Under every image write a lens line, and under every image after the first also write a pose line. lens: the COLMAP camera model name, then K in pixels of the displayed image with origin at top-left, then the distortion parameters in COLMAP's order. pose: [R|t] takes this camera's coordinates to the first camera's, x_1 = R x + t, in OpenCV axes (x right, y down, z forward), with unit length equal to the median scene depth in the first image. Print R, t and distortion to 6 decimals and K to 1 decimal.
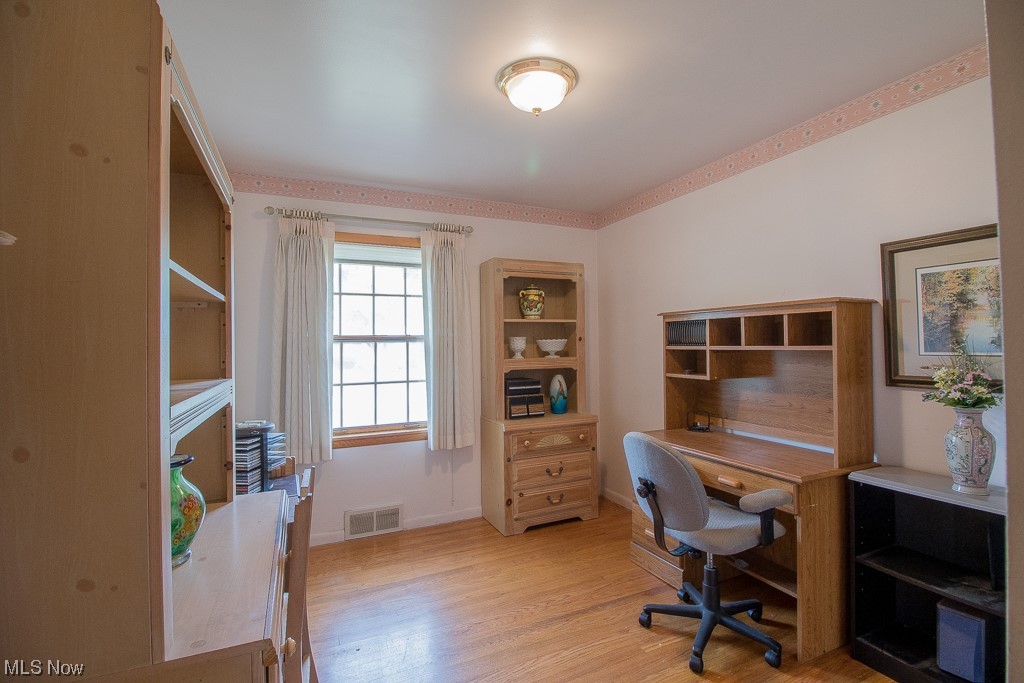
lens RADIAL K [[470.7, 0, 515.9], [0, 470.7, 338.0], [0, 0, 1]] dist [0.002525, -0.015080]
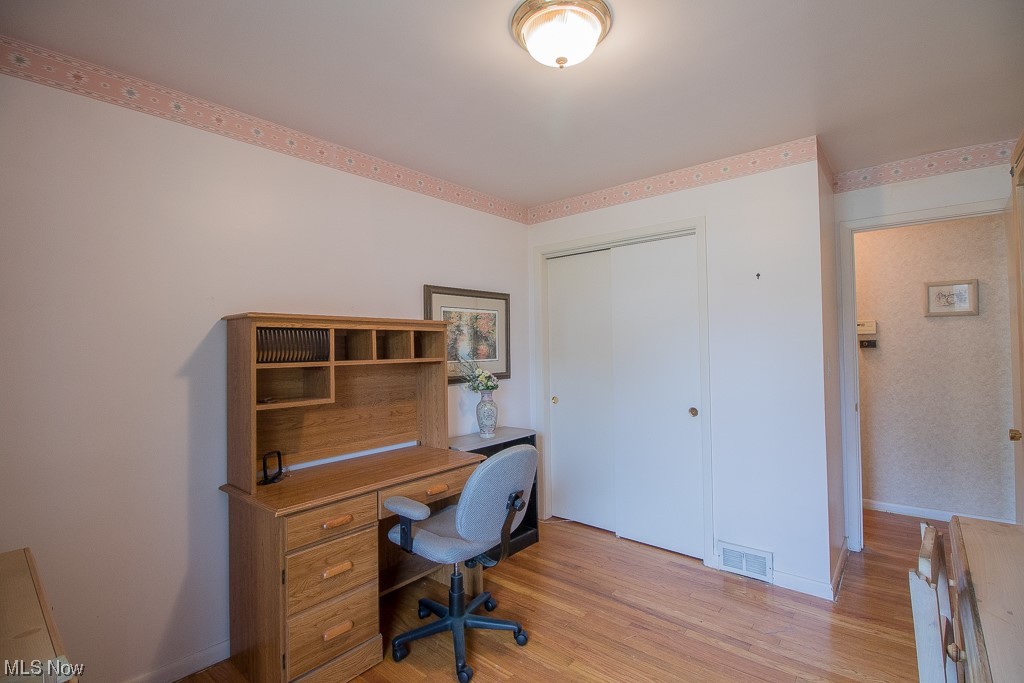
lens RADIAL K [[470.7, 0, 515.9], [0, 470.7, 338.0], [0, 0, 1]] dist [0.002525, -0.015080]
pose [[-0.429493, 0.045647, 0.901916, -0.529721], [0.017856, 0.998956, -0.042055, 0.019397], [-0.902893, -0.001958, -0.429860, 1.213393]]
